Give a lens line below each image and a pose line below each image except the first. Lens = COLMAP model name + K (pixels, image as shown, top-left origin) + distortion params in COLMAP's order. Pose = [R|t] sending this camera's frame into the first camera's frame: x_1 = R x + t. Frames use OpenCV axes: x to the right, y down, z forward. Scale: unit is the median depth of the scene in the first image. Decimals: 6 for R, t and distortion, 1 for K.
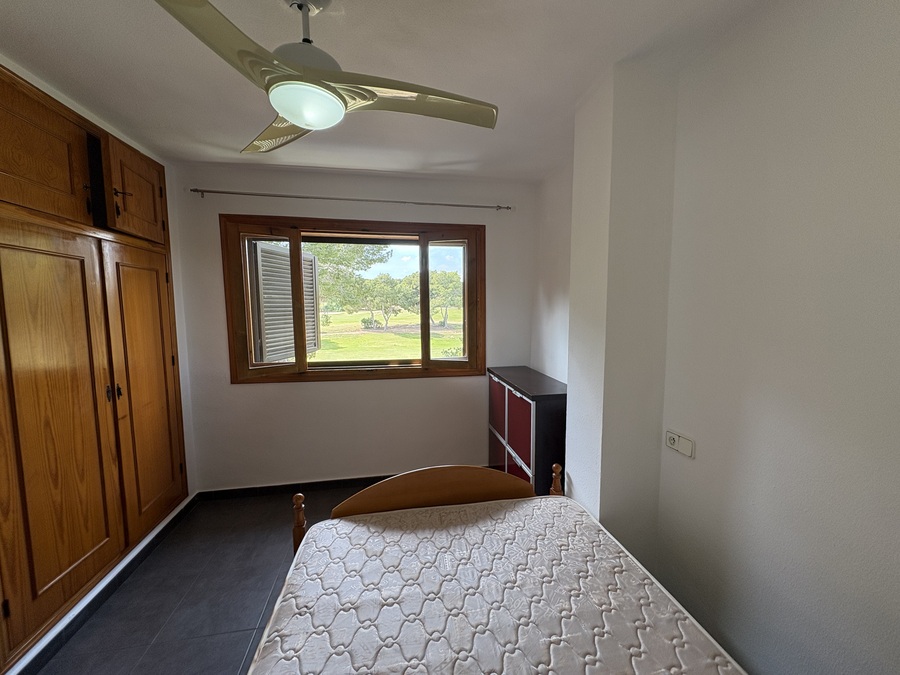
lens RADIAL K [[356.9, 0, 450.0], [0, 356.9, 337.5], [0, 0, 1]] dist [-0.000481, -0.000155]
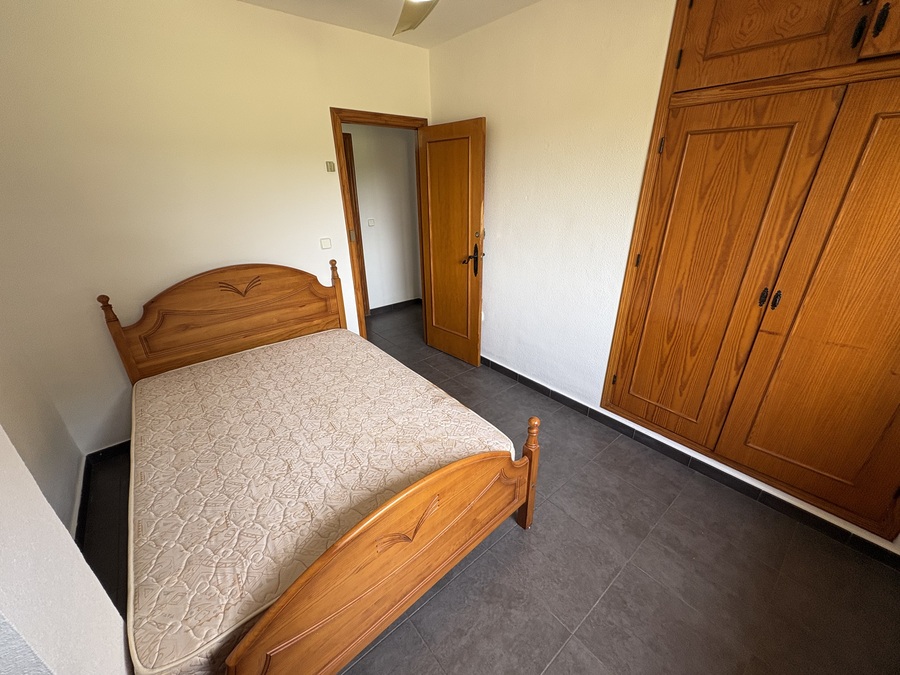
lens RADIAL K [[356.9, 0, 450.0], [0, 356.9, 337.5], [0, 0, 1]] dist [-0.000481, -0.000155]
pose [[-0.874534, 0.199877, -0.441859, 0.125636], [-0.036440, 0.881458, 0.470854, -0.151695], [0.483593, 0.427879, -0.763582, 1.485165]]
